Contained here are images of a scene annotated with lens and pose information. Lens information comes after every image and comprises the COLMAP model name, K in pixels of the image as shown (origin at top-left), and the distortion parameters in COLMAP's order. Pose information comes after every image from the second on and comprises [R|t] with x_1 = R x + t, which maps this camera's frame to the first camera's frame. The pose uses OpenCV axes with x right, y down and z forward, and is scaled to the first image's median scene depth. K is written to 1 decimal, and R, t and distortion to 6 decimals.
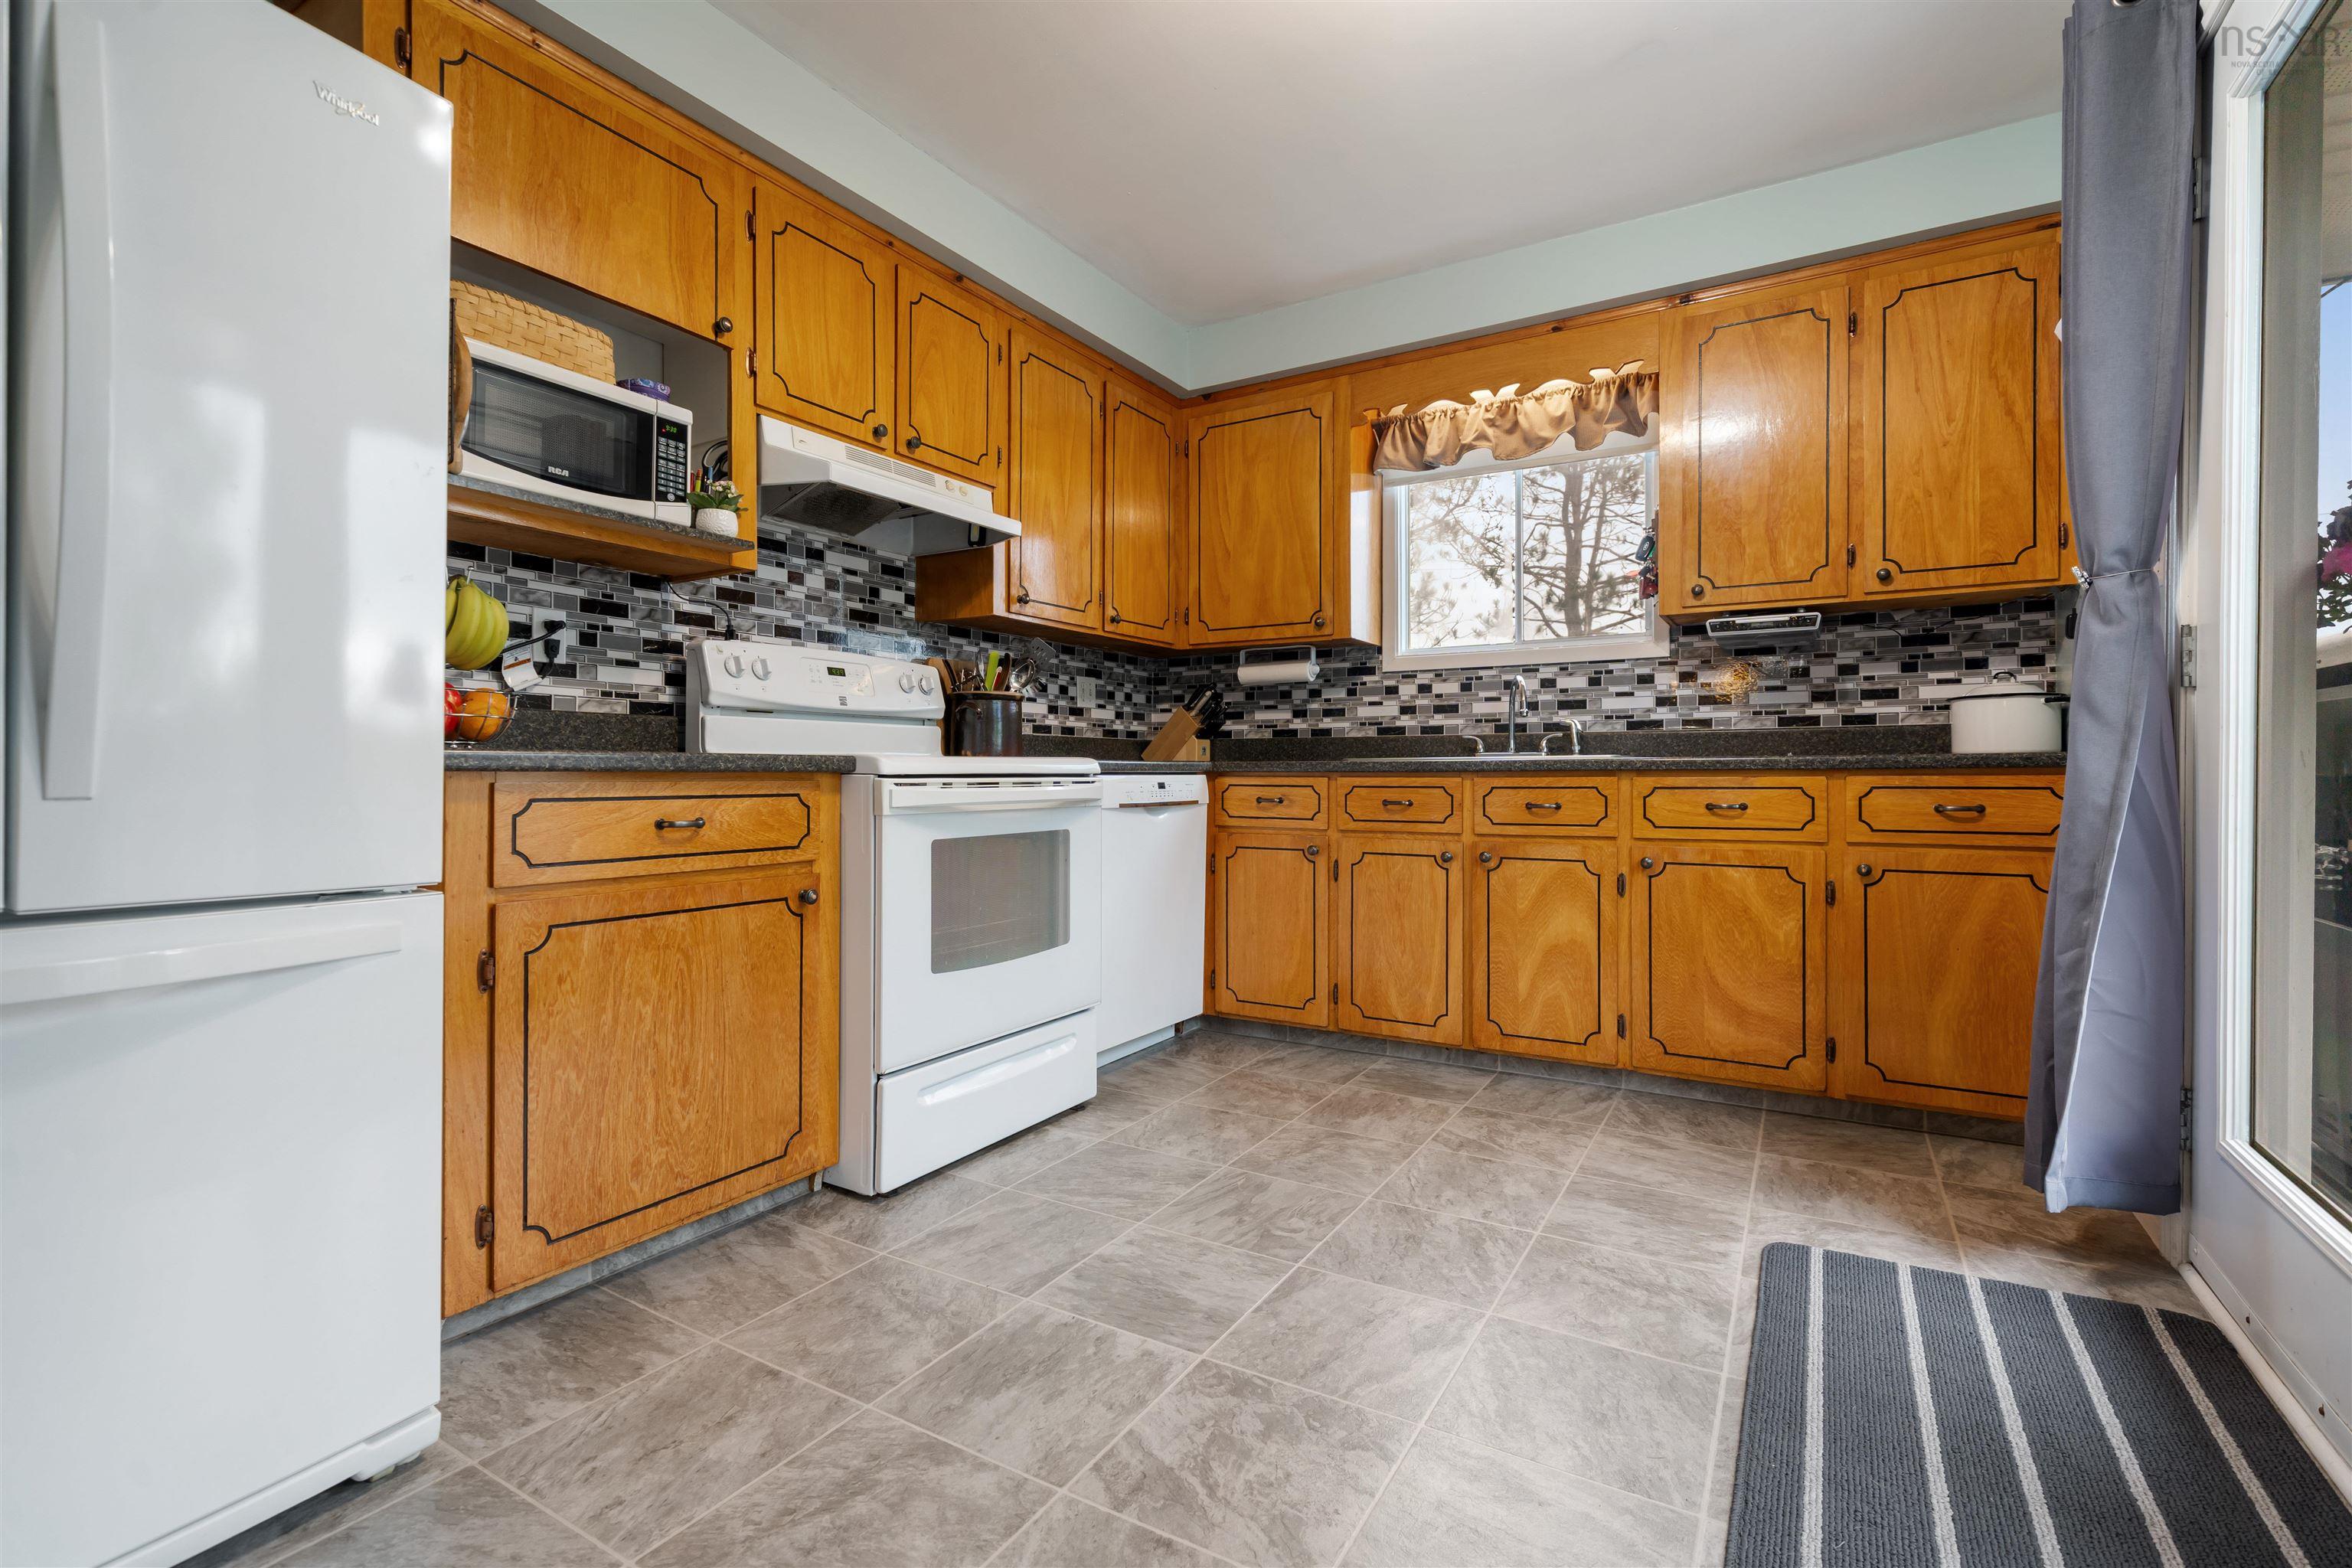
lens RADIAL K [[1053.9, 0, 1179.9], [0, 1053.9, 777.9], [0, 0, 1]] dist [0.001286, -0.000338]
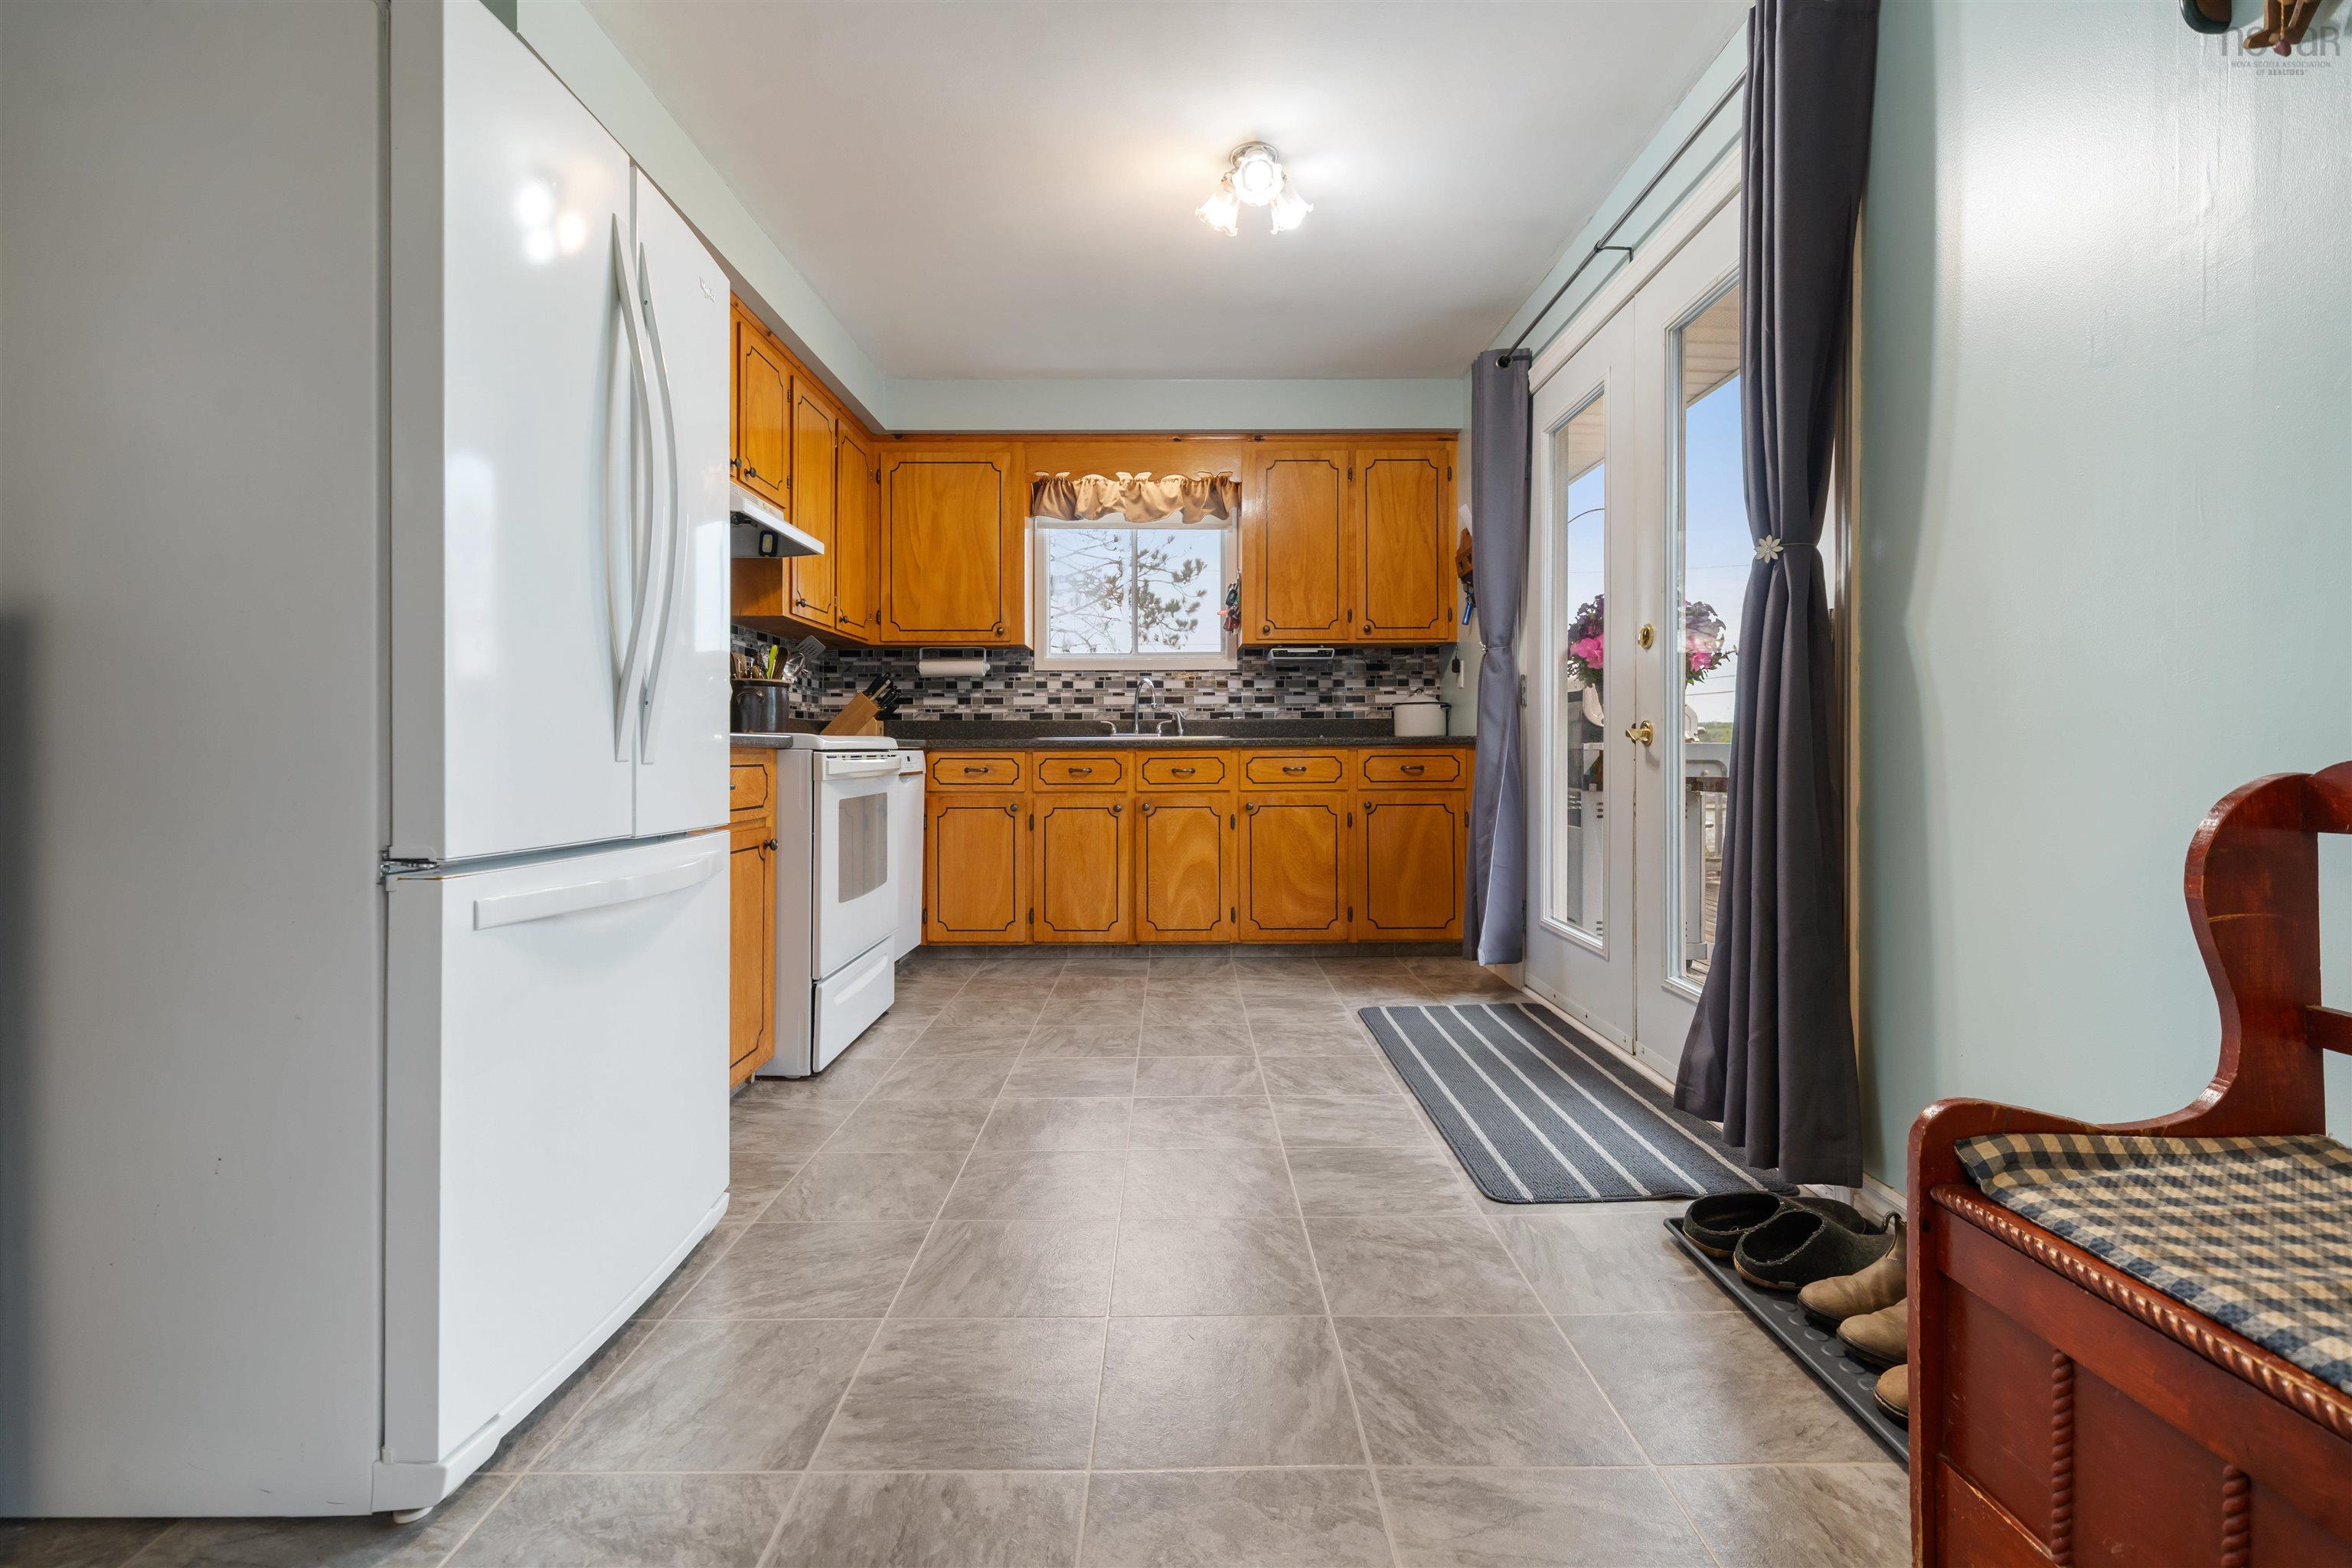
lens RADIAL K [[1053.9, 0, 1179.8], [0, 1053.9, 758.8], [0, 0, 1]] dist [0.001286, -0.000338]
pose [[0.854616, -0.006759, 0.519216, -0.472785], [0.005423, 0.999977, 0.004091, 0.004459], [-0.519232, -0.000680, 0.854633, -0.280842]]
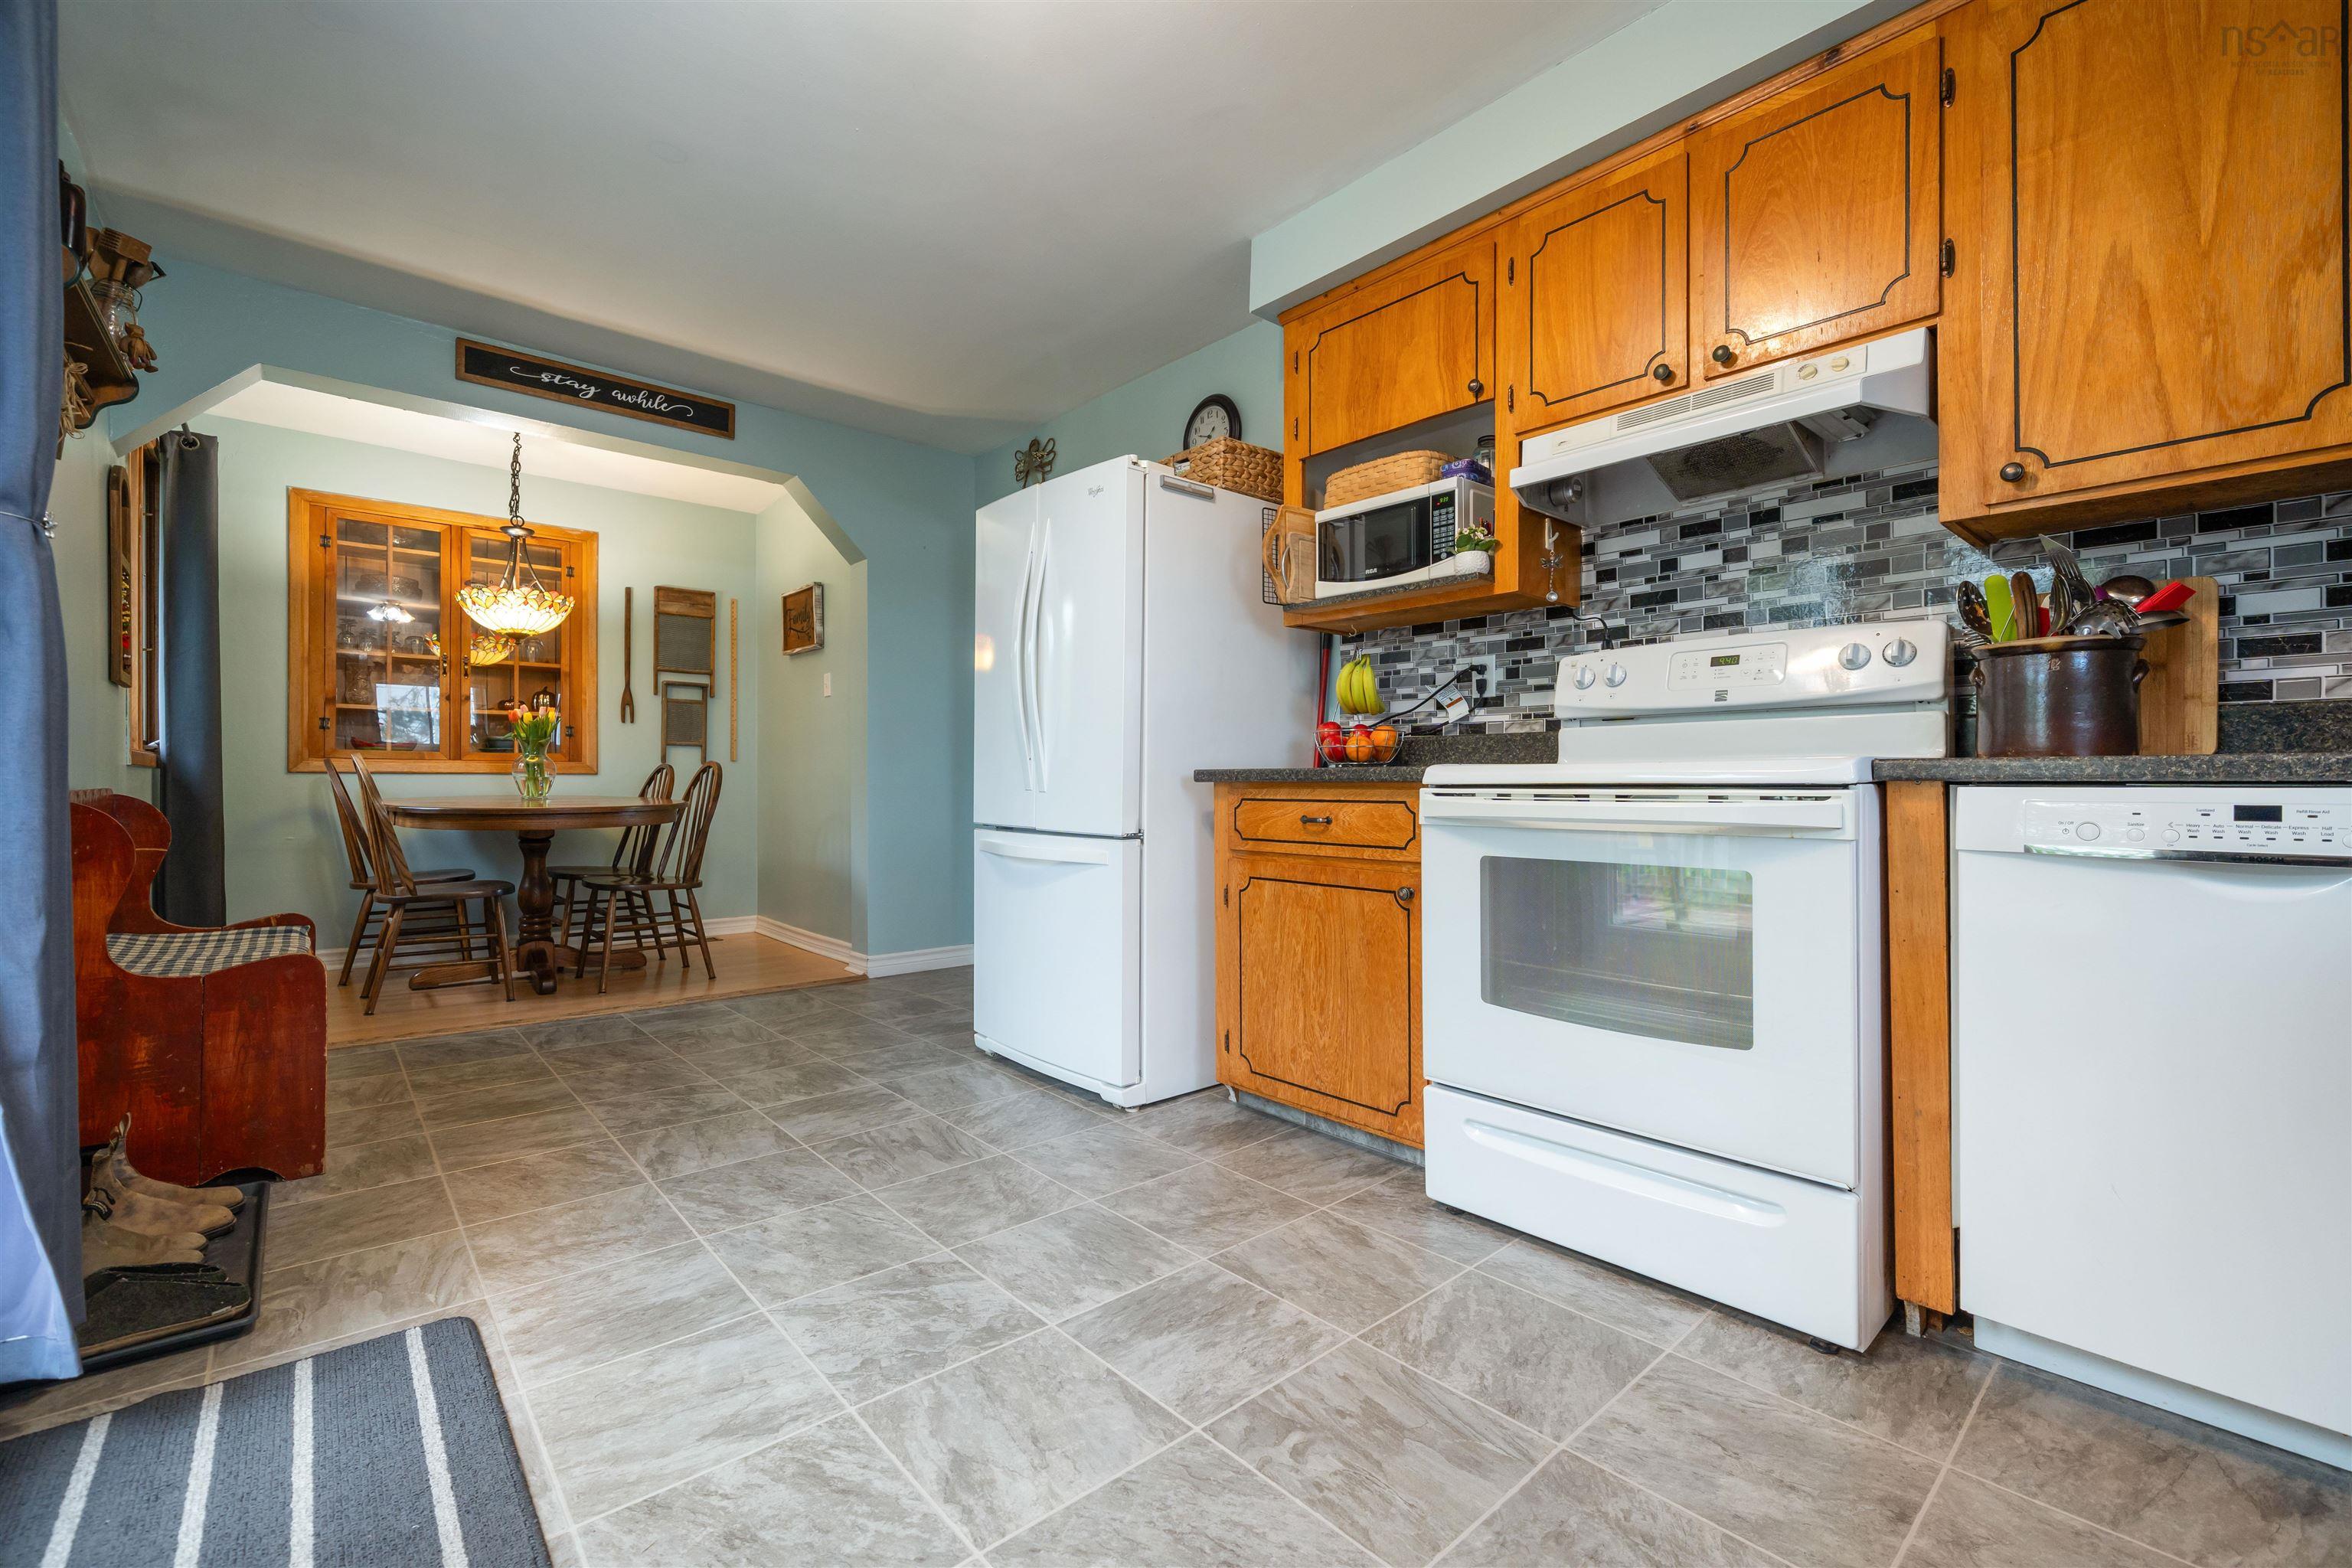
lens RADIAL K [[988.0, 0, 1171.6], [0, 988.0, 785.2], [0, 0, 1]] dist [-0.002916, -0.000195]
pose [[-0.301246, 0.001401, -0.953545, 0.575229], [-0.003922, 0.999989, 0.002708, -0.003270], [0.953538, 0.004556, -0.301237, 0.863098]]
